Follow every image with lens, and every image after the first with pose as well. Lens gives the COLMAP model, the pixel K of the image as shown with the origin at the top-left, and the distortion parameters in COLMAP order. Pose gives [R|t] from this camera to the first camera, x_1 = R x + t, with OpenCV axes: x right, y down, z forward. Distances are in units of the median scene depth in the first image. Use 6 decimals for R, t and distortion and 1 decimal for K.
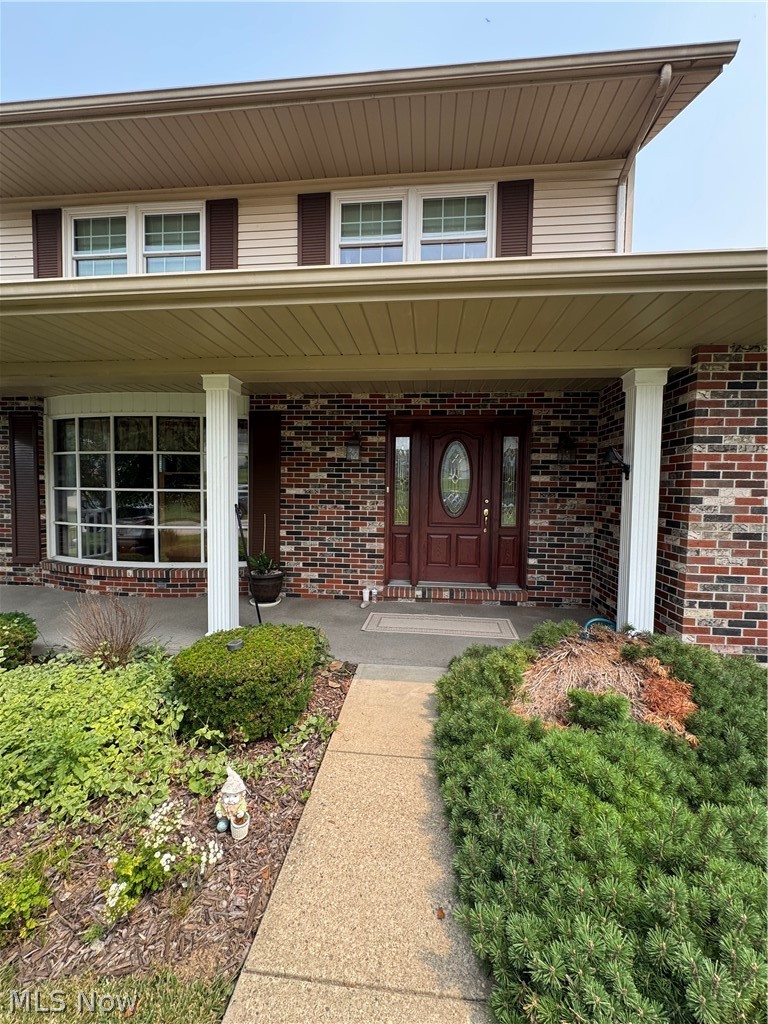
lens RADIAL K [[413.4, 0, 384.1], [0, 413.4, 513.4], [0, 0, 1]] dist [-0.001317, -0.000027]
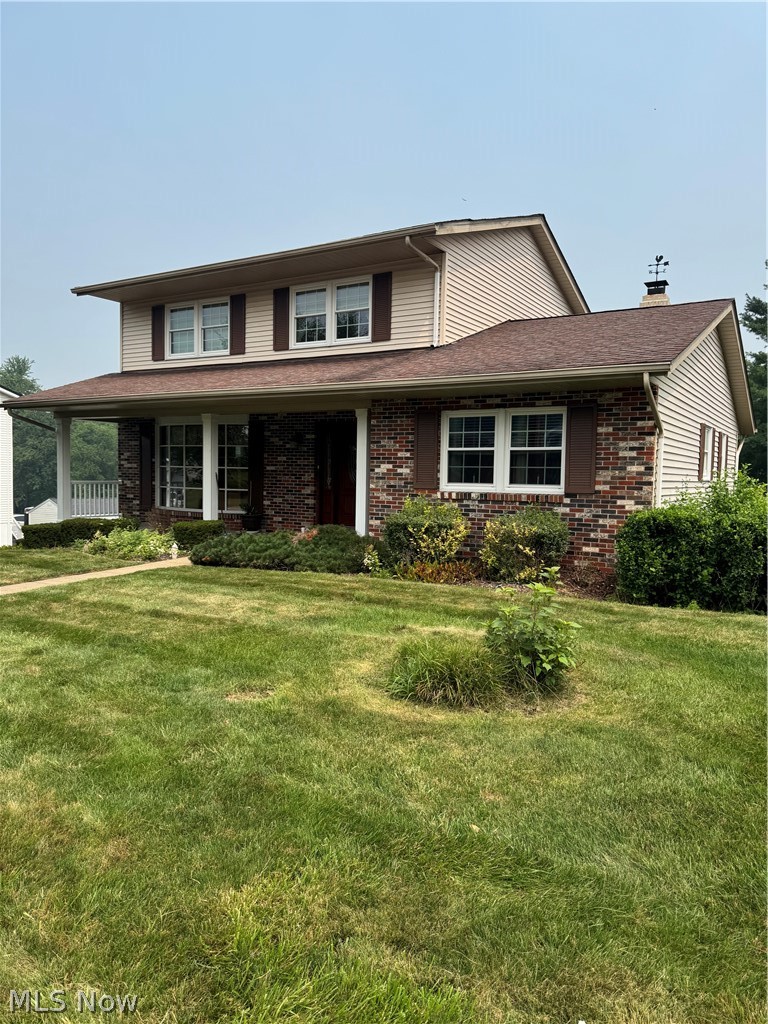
lens RADIAL K [[712.0, 0, 384.2], [0, 712.0, 516.6], [0, 0, 1]] dist [0.164333, -0.318780]
pose [[0.902740, 0.028433, -0.429246, 1.476214], [-0.030194, 0.999540, 0.002708, 0.122935], [0.429125, 0.010516, 0.903184, -1.438515]]
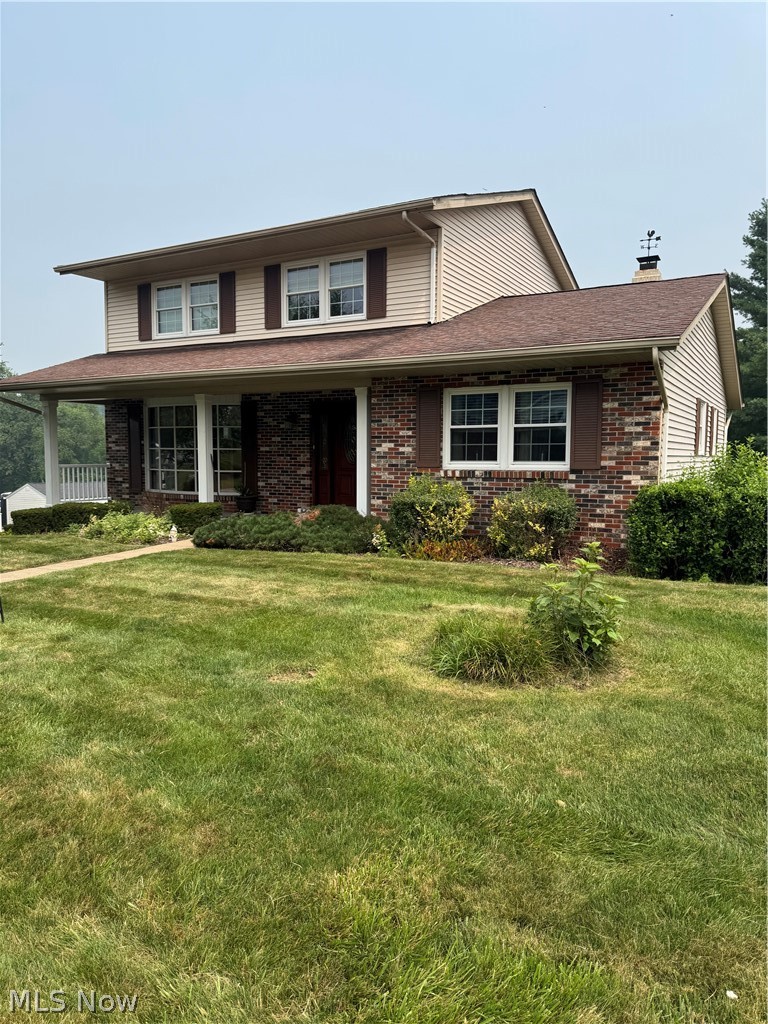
lens RADIAL K [[712.7, 0, 384.0], [0, 712.7, 512.0], [0, 0, 1]] dist [0.162965, -0.315992]
pose [[0.916502, 0.022489, -0.399398, 1.398836], [-0.014432, 0.999627, 0.023168, 0.127661], [0.399770, -0.015470, 0.916485, -1.463161]]
